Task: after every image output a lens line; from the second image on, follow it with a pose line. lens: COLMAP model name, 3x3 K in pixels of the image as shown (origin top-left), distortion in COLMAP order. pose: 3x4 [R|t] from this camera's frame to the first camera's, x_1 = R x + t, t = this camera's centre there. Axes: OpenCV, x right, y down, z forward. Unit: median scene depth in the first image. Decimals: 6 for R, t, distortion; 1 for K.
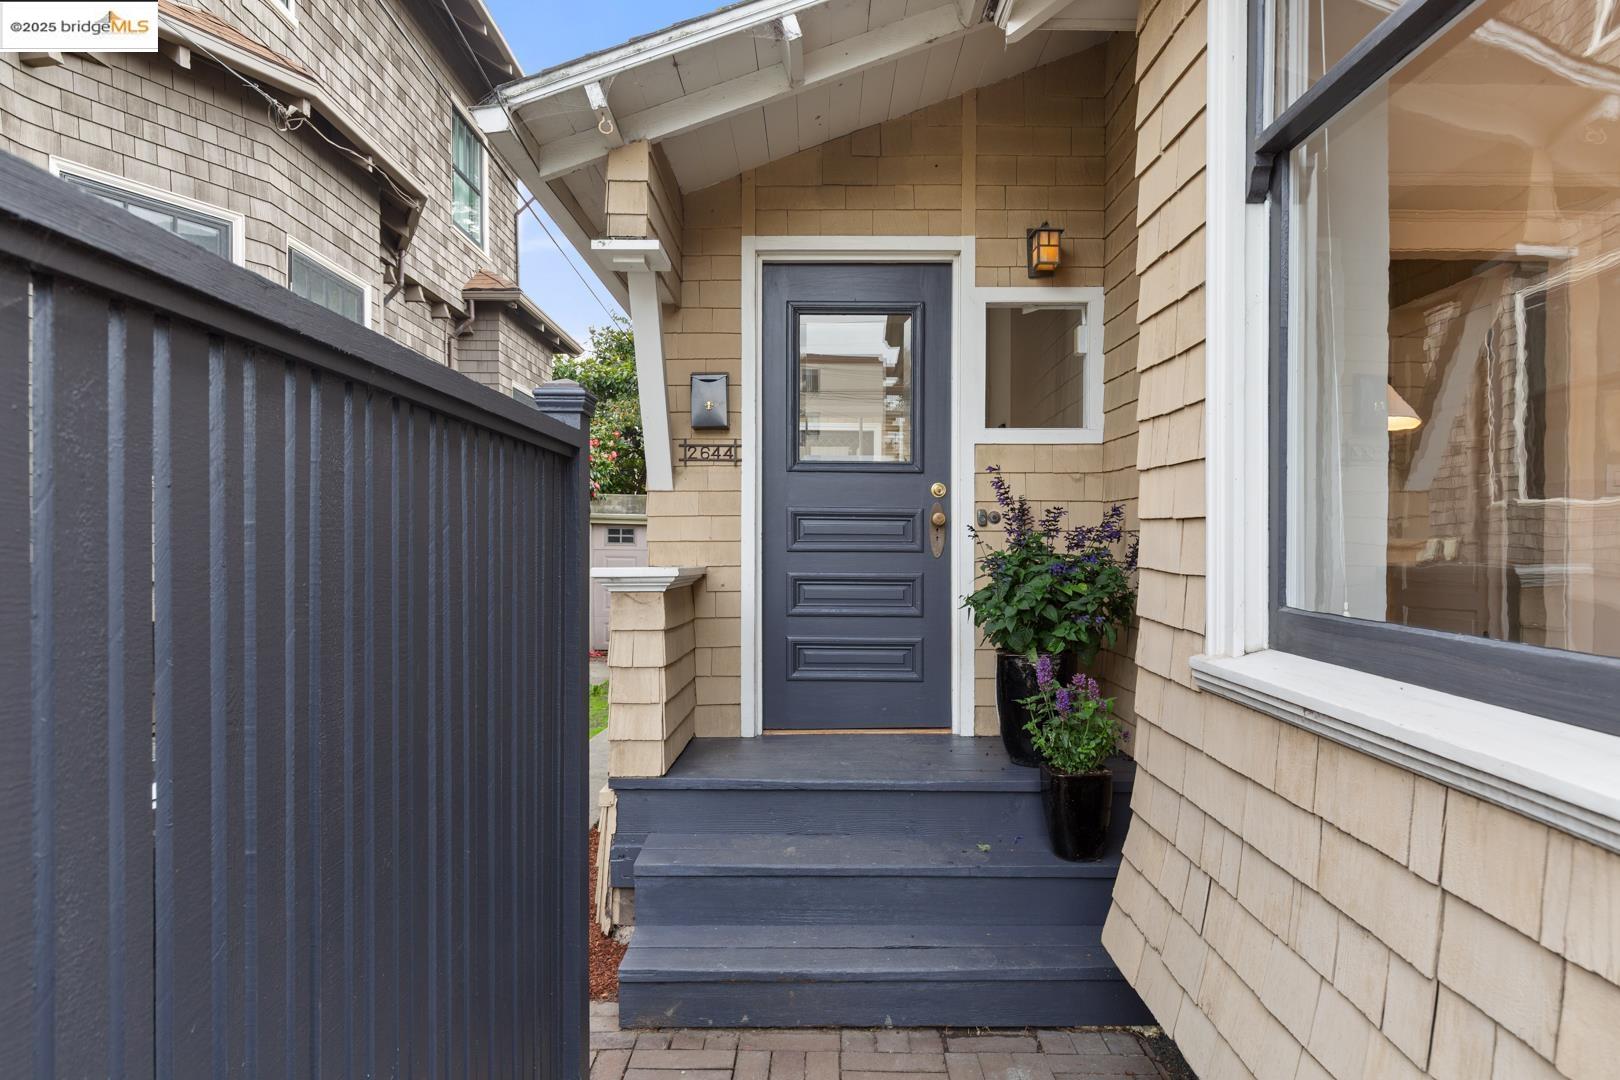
lens RADIAL K [[1021.2, 0, 811.4], [0, 1021.2, 537.1], [0, 0, 1]] dist [0.005111, 0.000490]
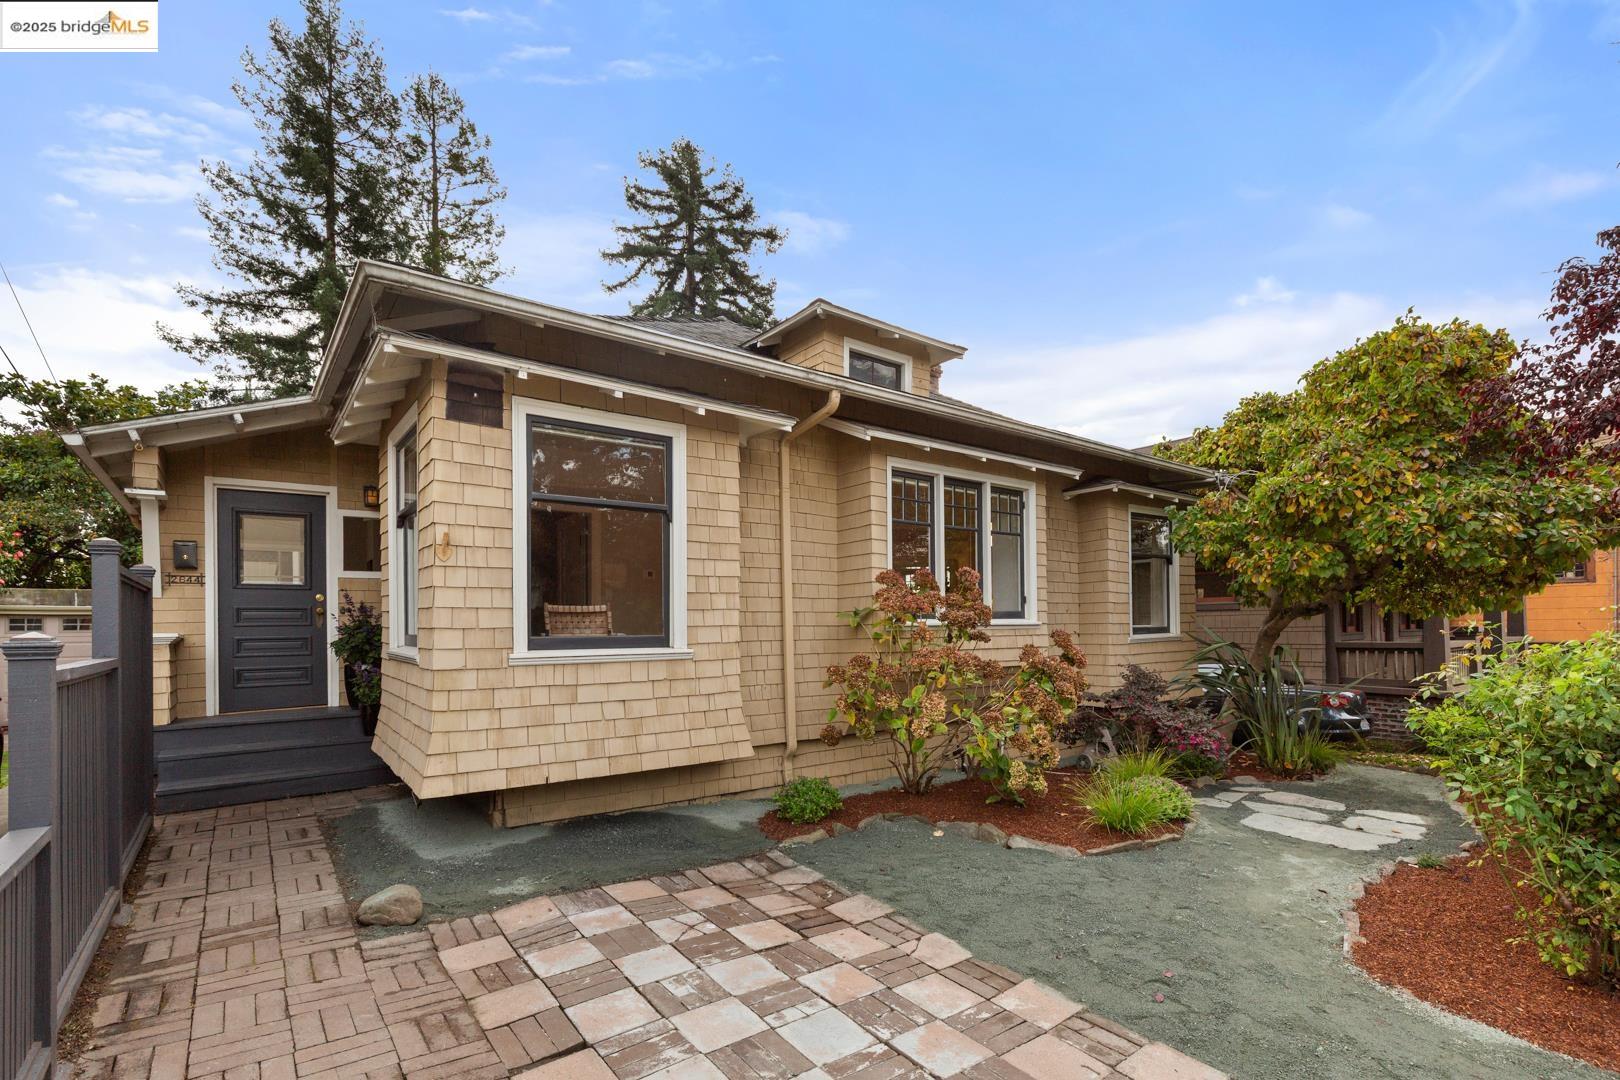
lens RADIAL K [[738.8, 0, 816.6], [0, 738.8, 608.9], [0, 0, 1]] dist [0.003145, -0.000305]
pose [[0.785298, -0.007573, 0.619072, -0.024404], [0.016030, 0.999839, -0.008104, 0.009076], [-0.618911, 0.016288, 0.785292, -0.963964]]
